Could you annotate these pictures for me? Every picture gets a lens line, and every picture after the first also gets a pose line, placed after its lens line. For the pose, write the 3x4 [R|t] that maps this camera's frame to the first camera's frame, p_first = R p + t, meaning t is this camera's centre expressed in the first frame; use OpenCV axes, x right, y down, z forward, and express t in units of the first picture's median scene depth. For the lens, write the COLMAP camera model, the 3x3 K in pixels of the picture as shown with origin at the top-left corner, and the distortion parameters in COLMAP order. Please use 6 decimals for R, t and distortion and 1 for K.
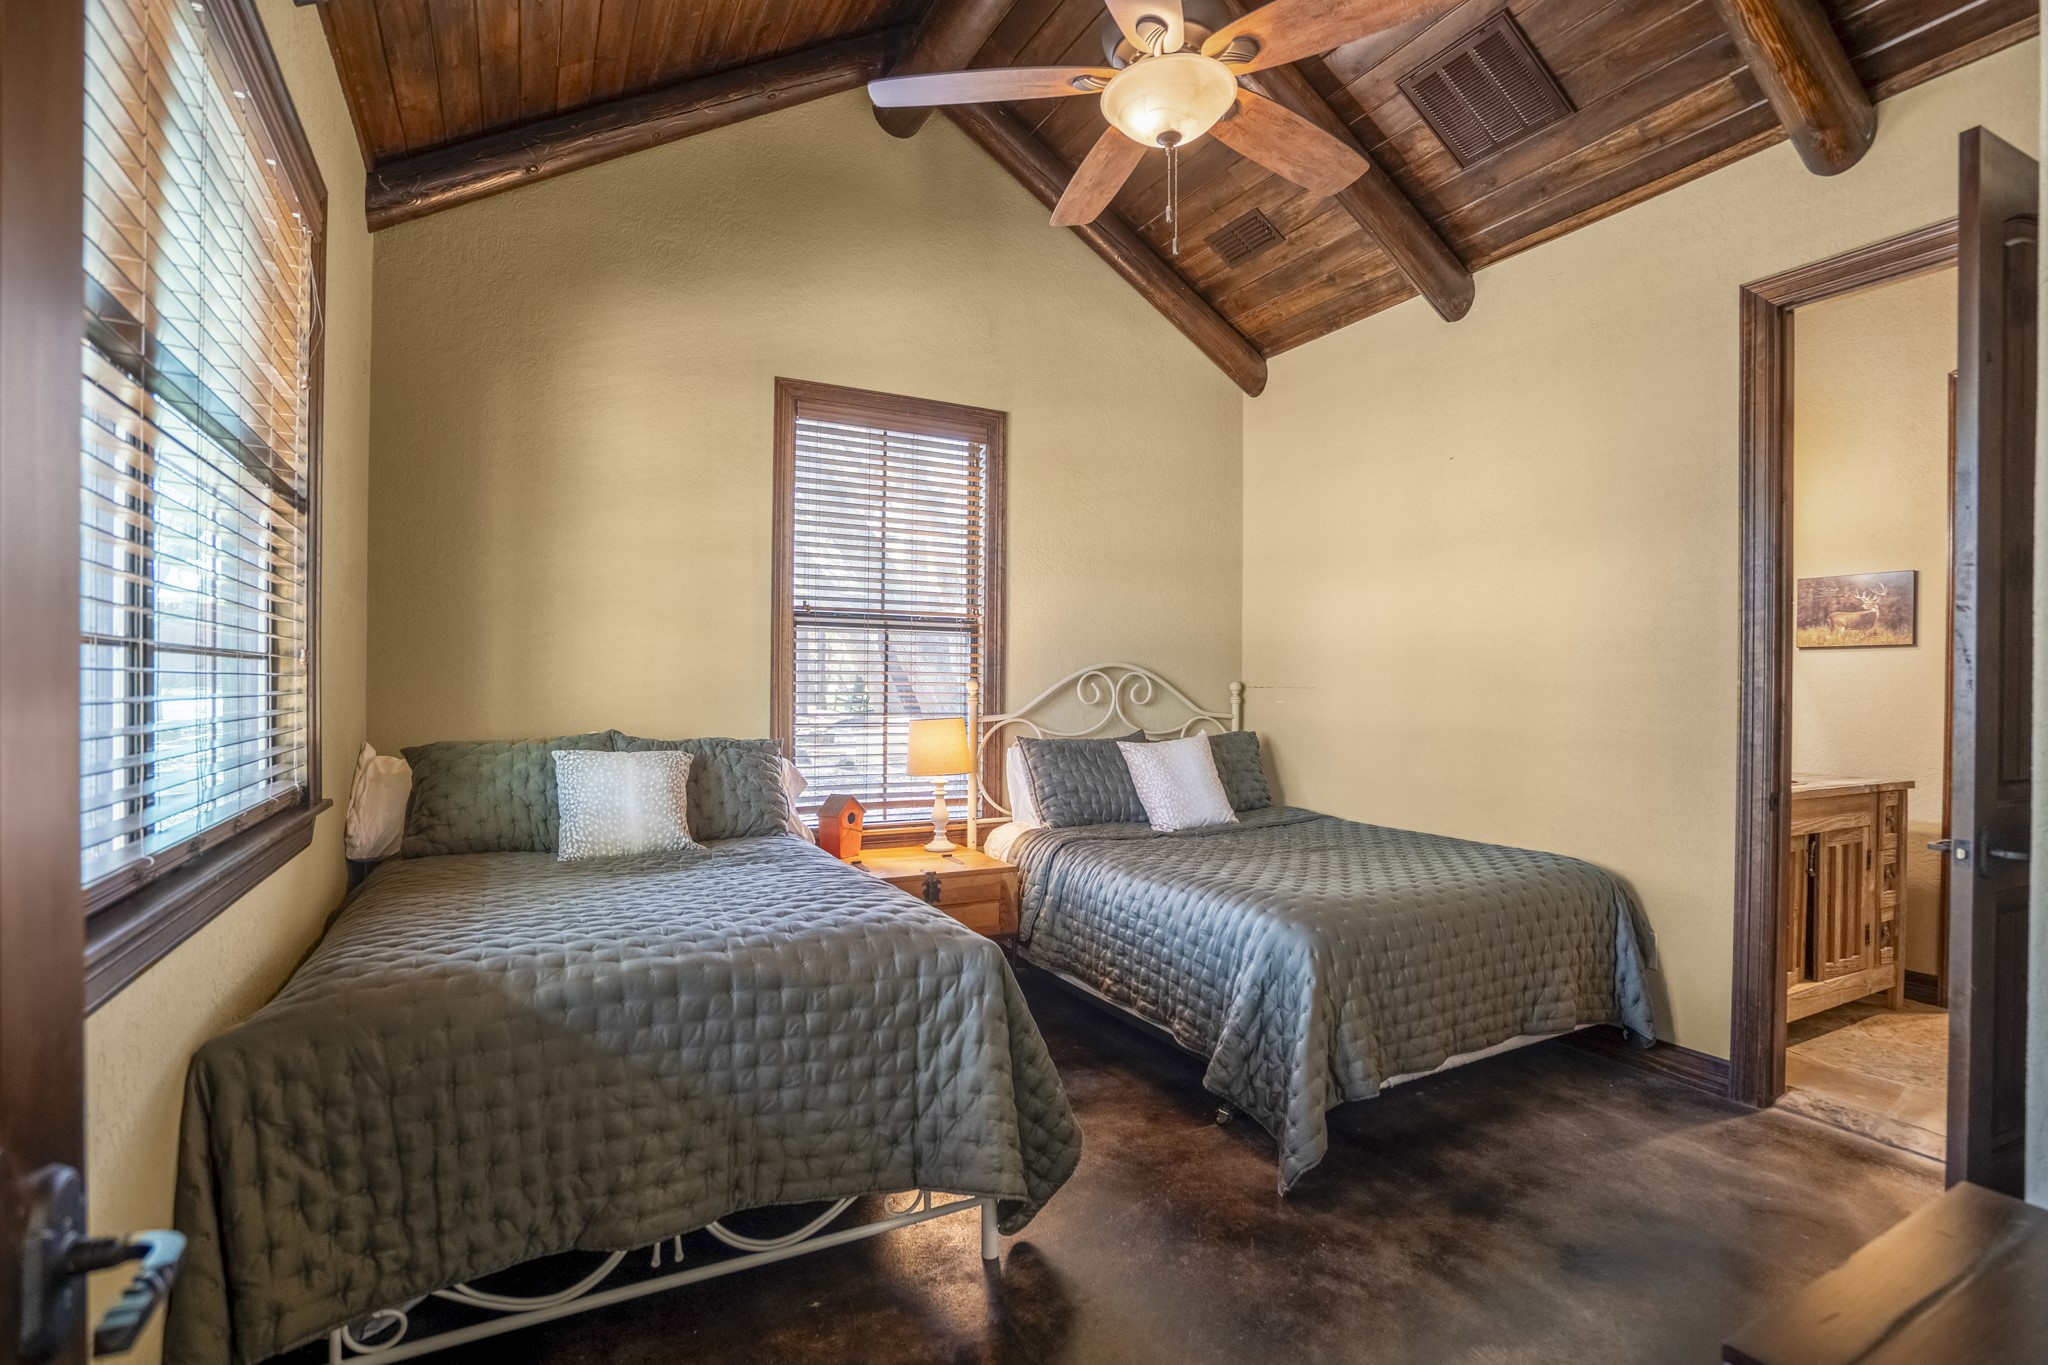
lens RADIAL K [[972.1, 0, 1028.2], [0, 972.1, 700.5], [0, 0, 1]] dist [-0.051988, 0.023737]
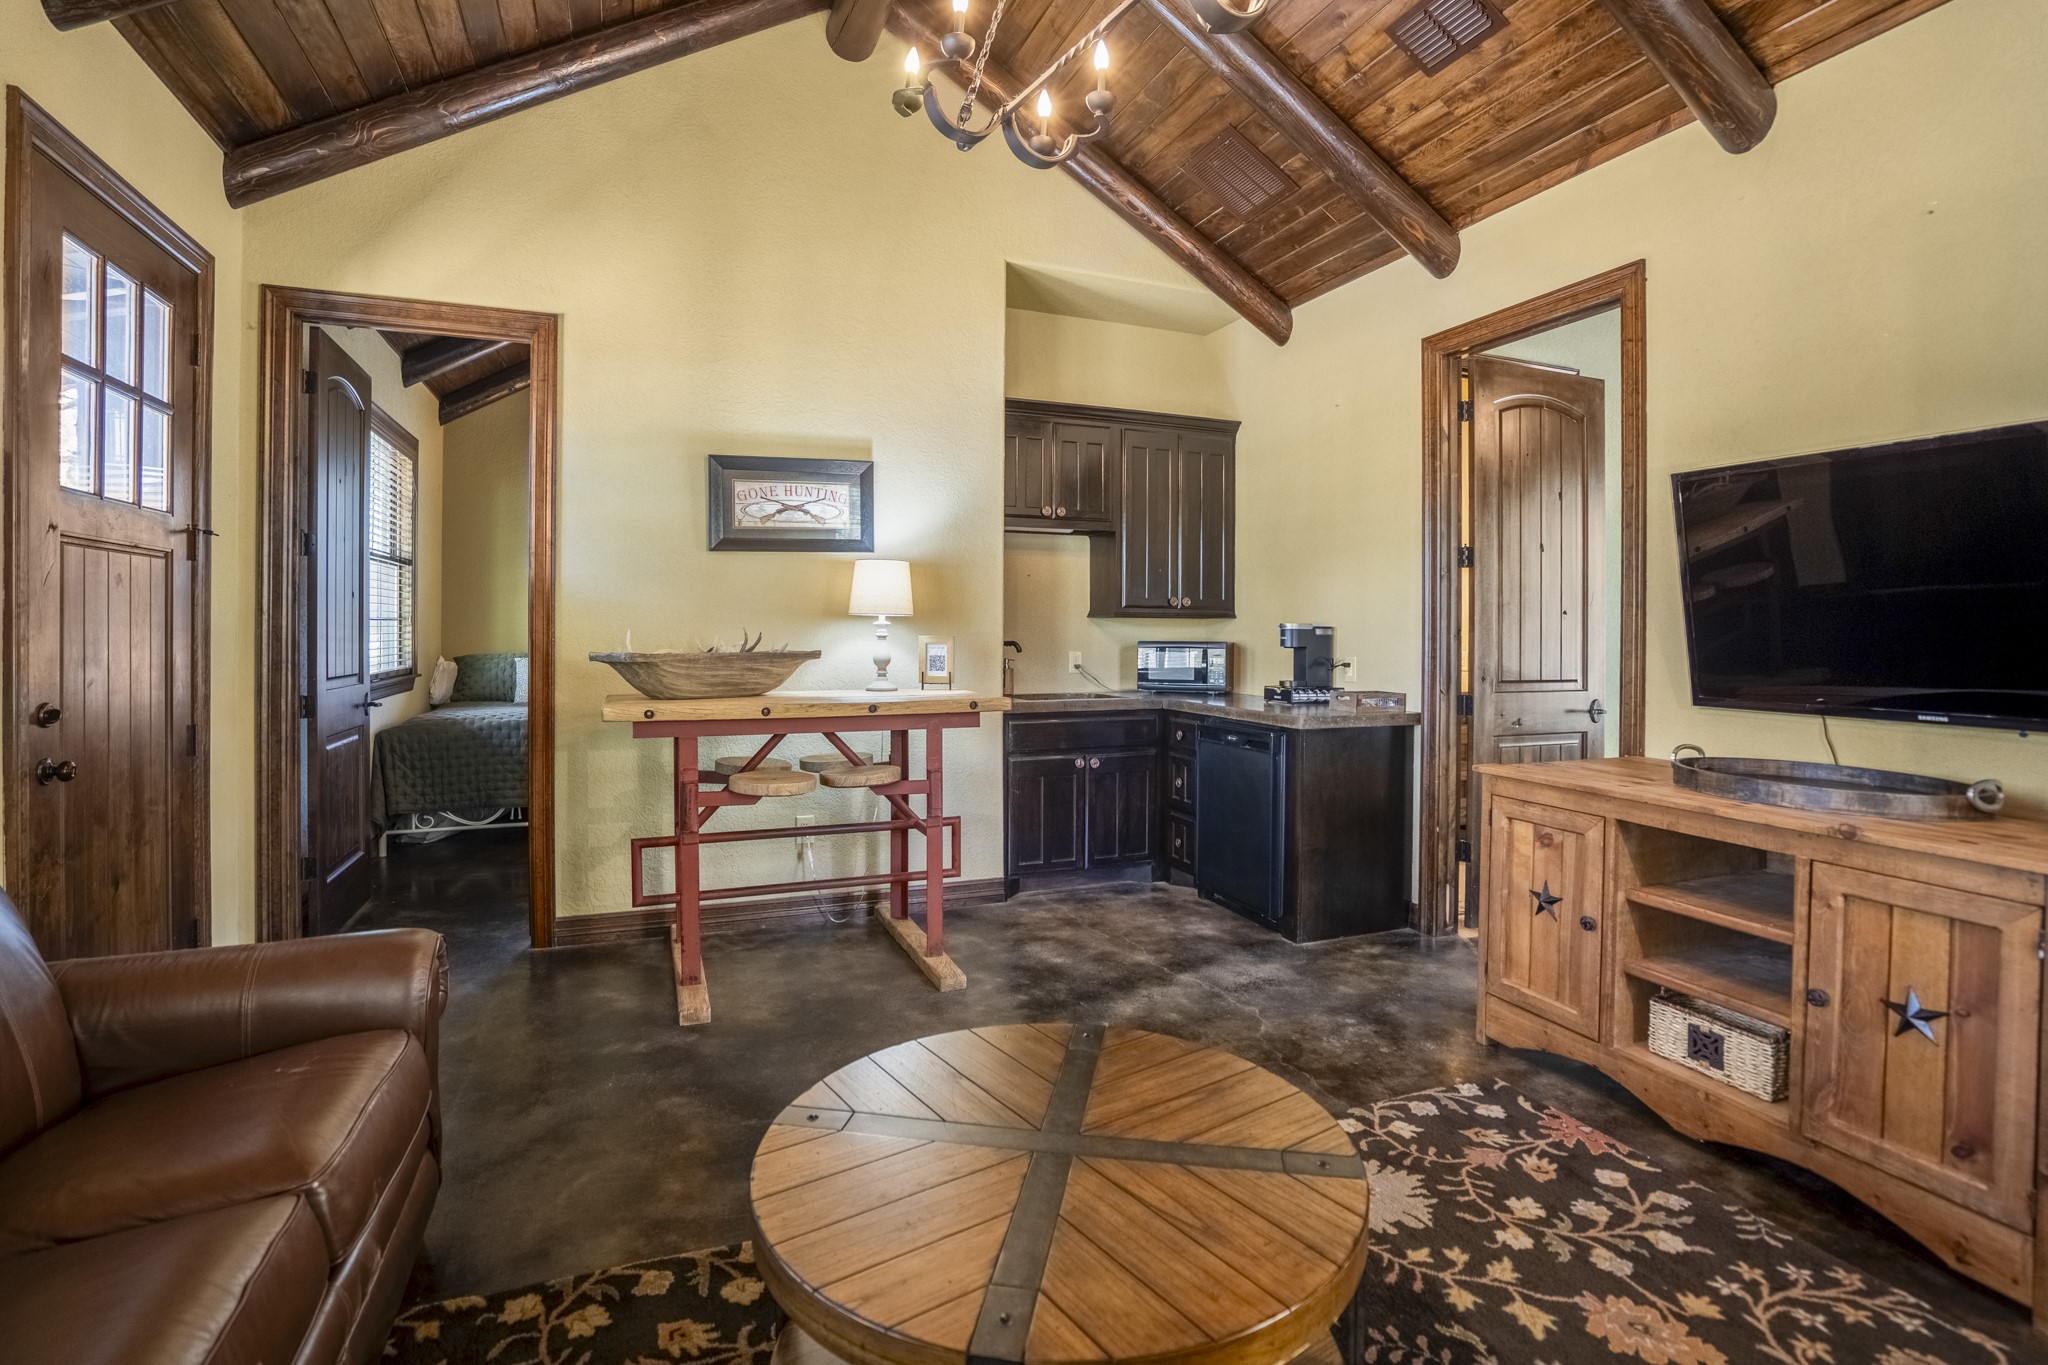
lens RADIAL K [[995.0, 0, 999.8], [0, 995.0, 640.7], [0, 0, 1]] dist [-0.001383, -0.000136]
pose [[0.990385, -0.000071, -0.138340, 1.646846], [-0.000058, 1.000000, -0.000930, 0.021636], [0.138340, 0.000930, 0.990384, -2.003788]]
